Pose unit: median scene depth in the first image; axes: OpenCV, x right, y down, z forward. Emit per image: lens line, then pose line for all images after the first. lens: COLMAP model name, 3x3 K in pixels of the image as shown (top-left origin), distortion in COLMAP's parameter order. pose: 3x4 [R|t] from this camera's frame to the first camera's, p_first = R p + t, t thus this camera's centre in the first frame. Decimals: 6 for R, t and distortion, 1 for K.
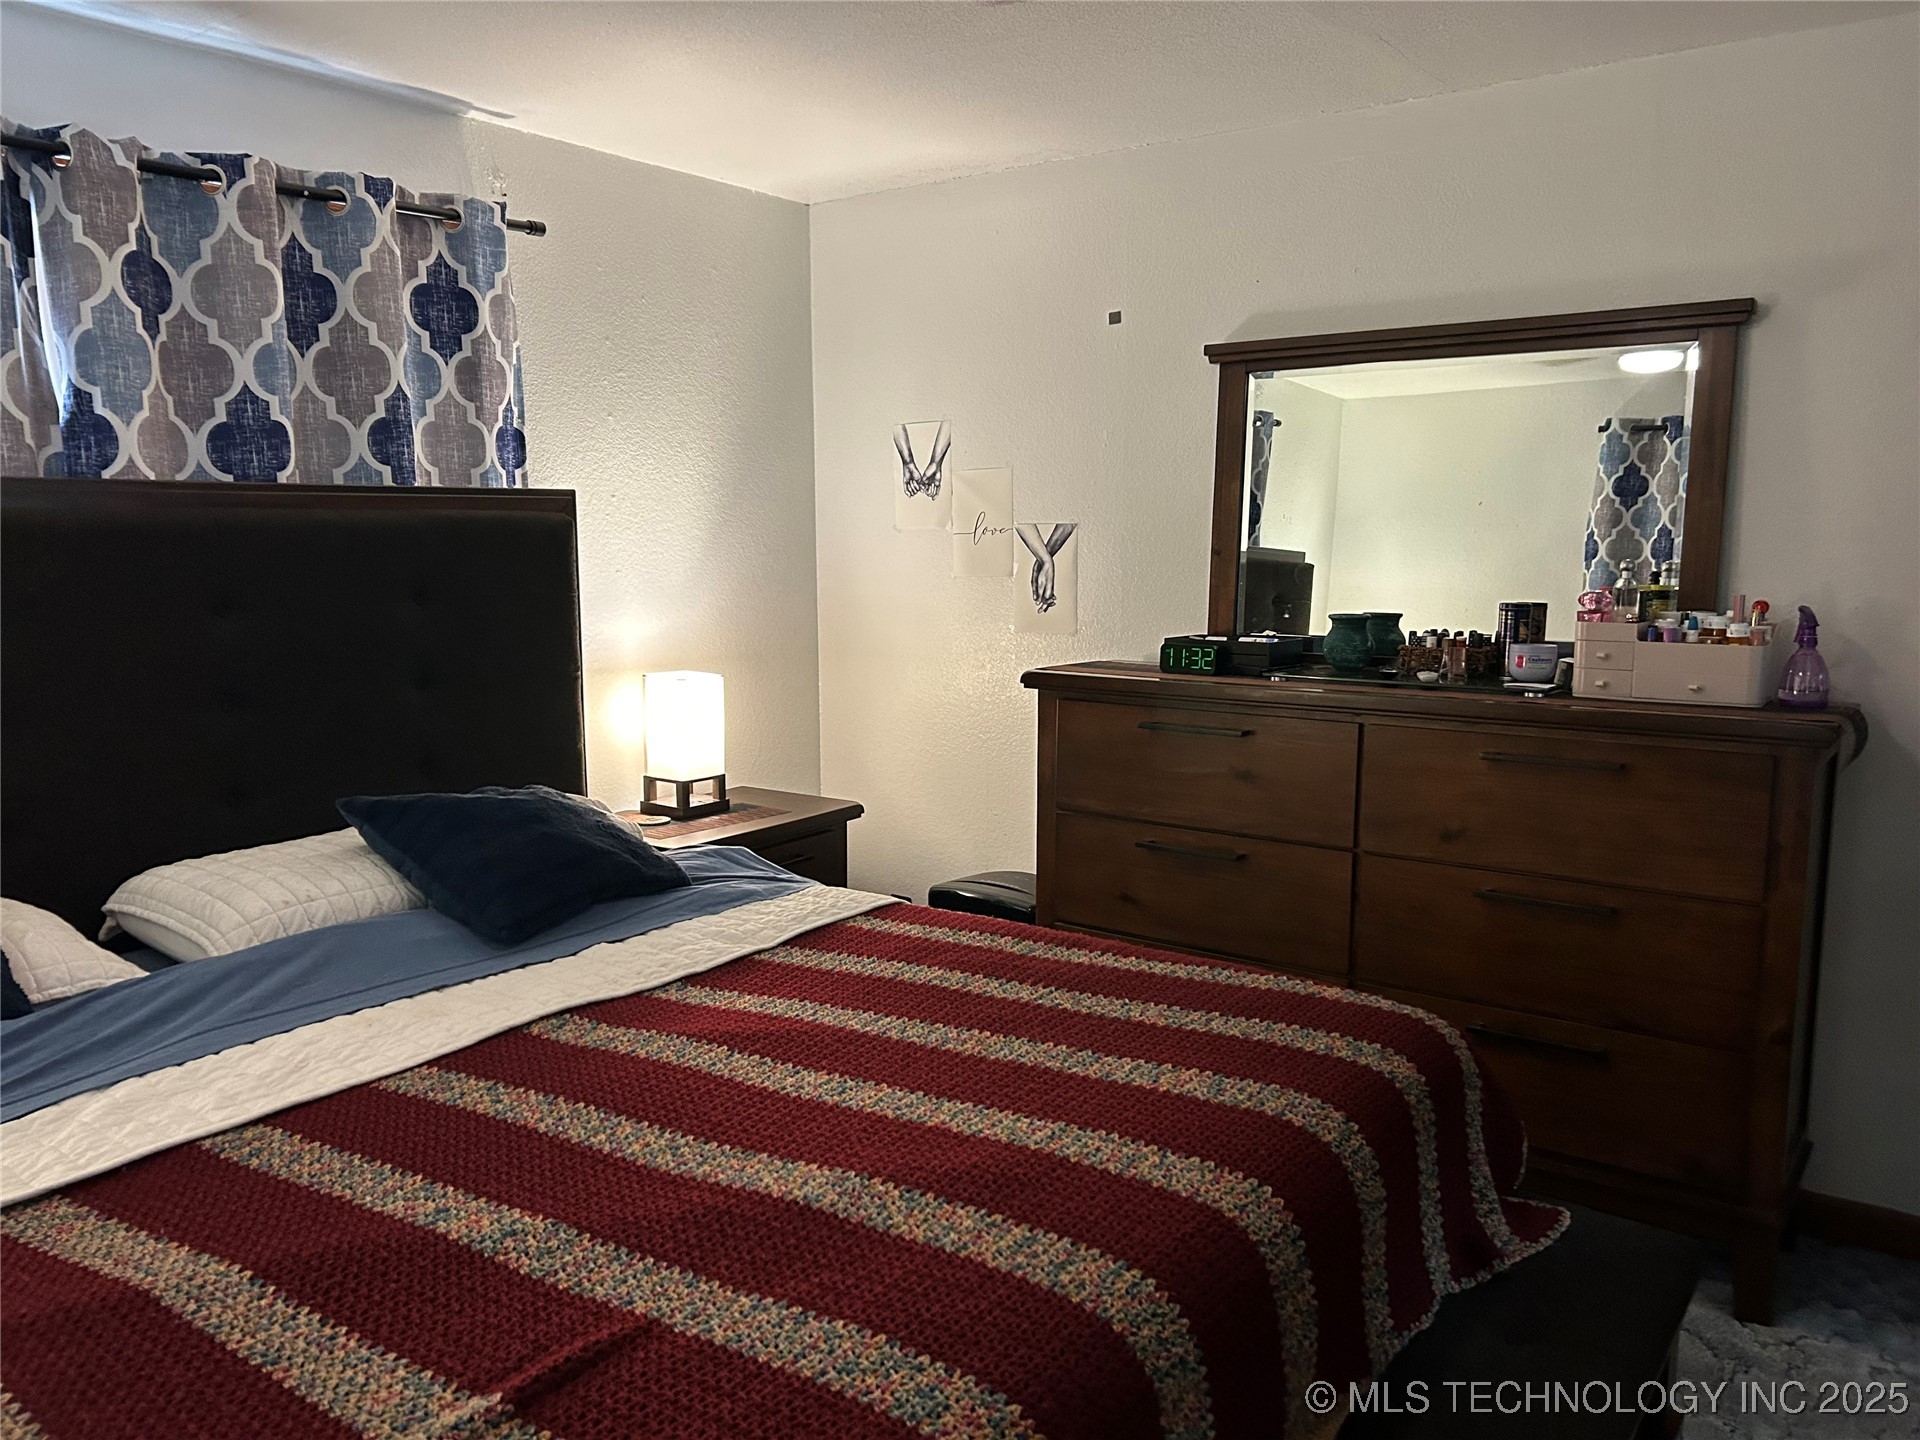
lens RADIAL K [[1434.0, 0, 954.7], [0, 1434.0, 688.5], [0, 0, 1]] dist [0.047646, -0.054465]
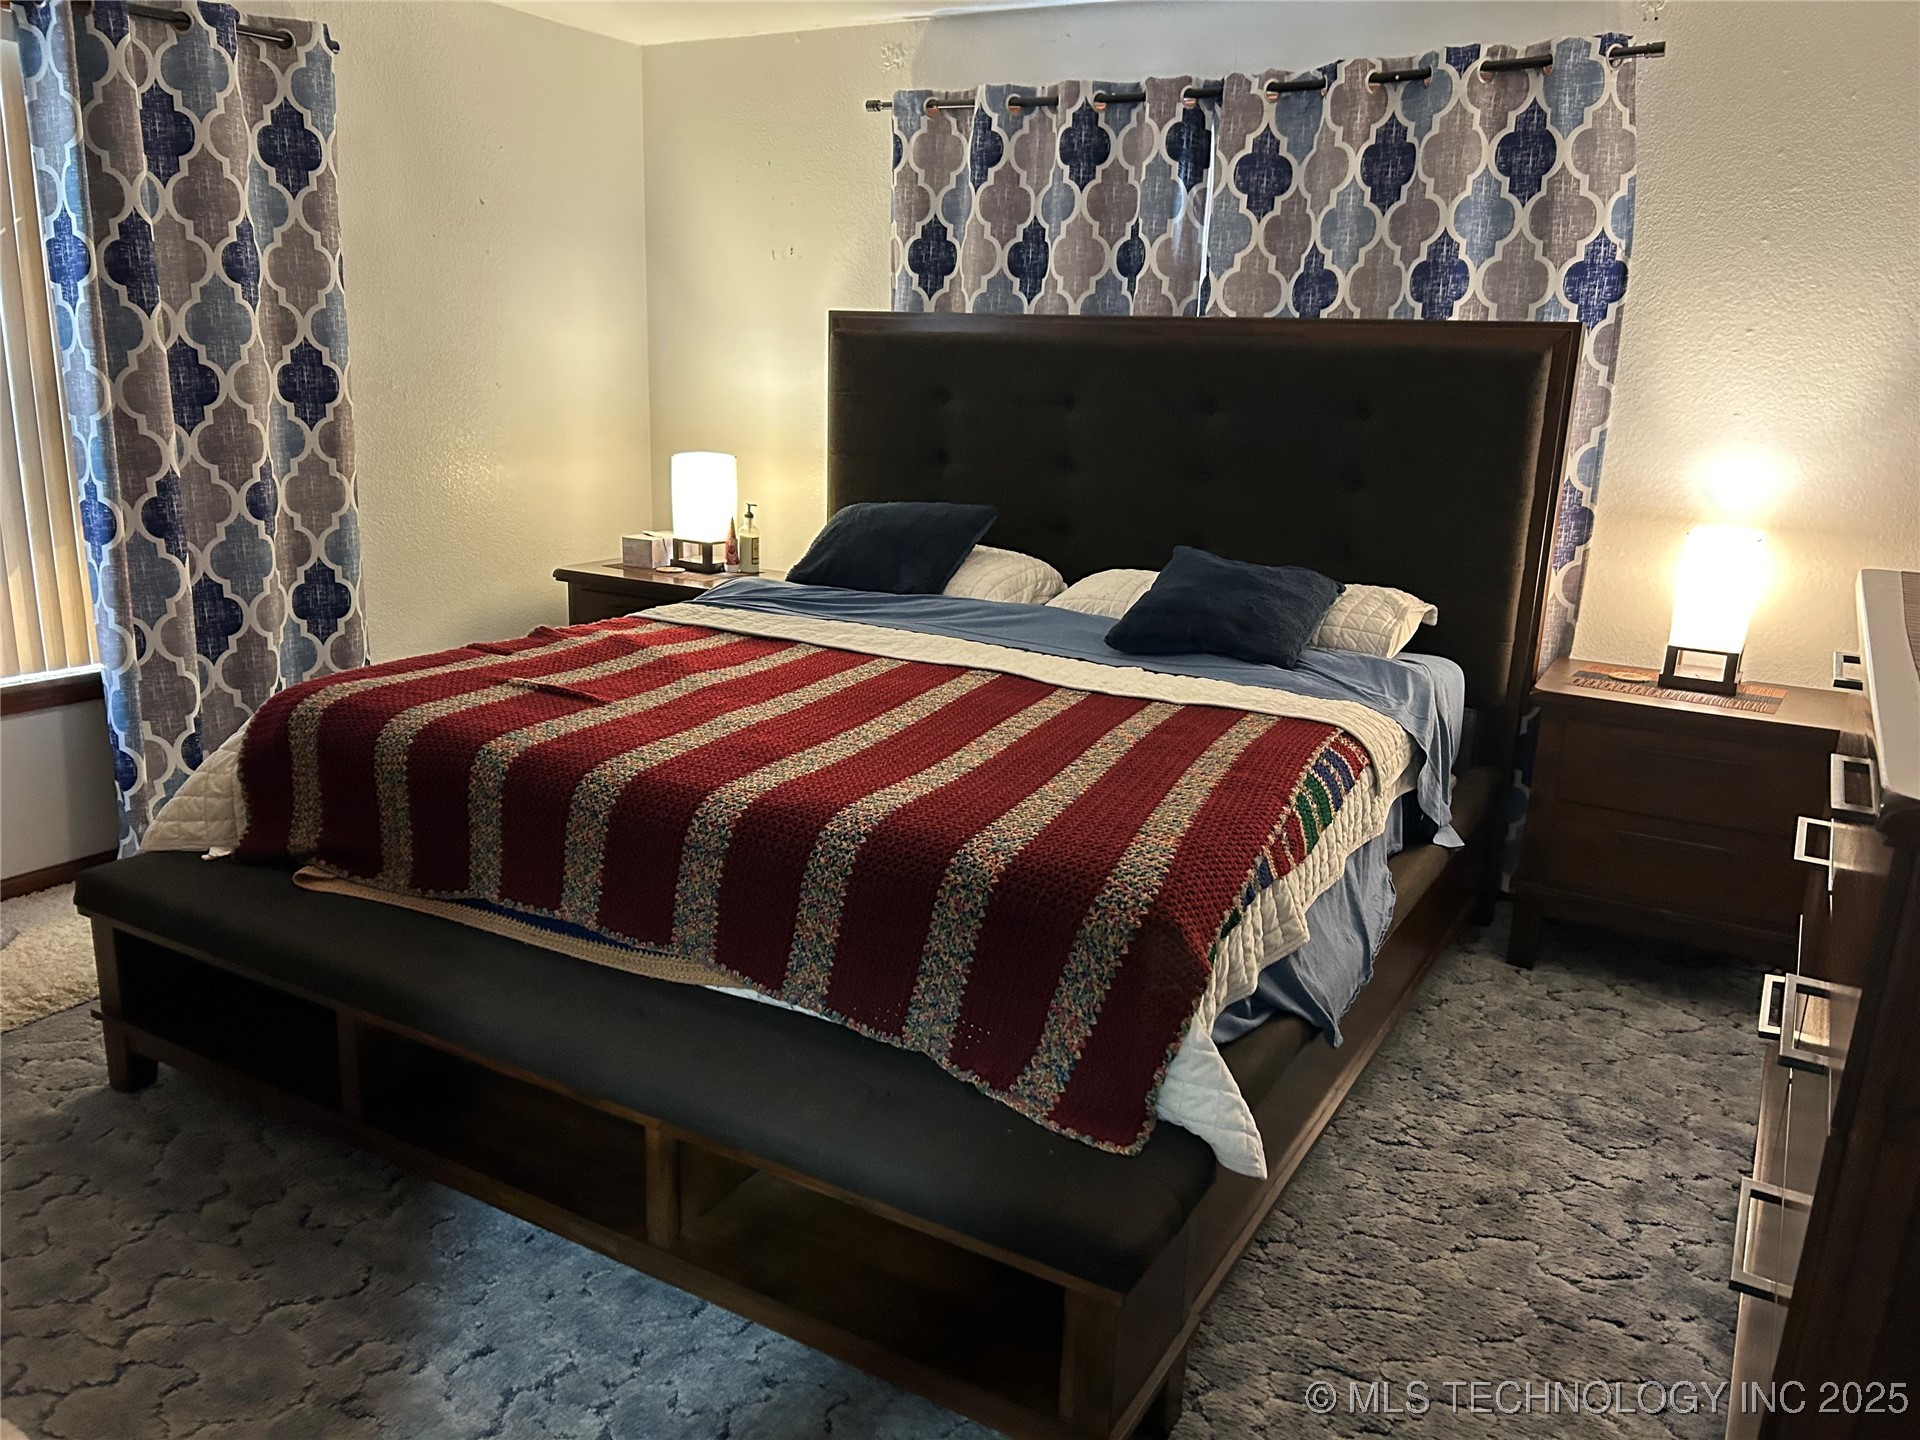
lens RADIAL K [[1434.0, 0, 954.7], [0, 1434.0, 688.5], [0, 0, 1]] dist [0.047646, -0.054465]
pose [[0.081938, 0.234183, -0.968734, 0.798692], [-0.147823, 0.964106, 0.220561, -0.053766], [0.985614, 0.125129, 0.113615, 0.528367]]
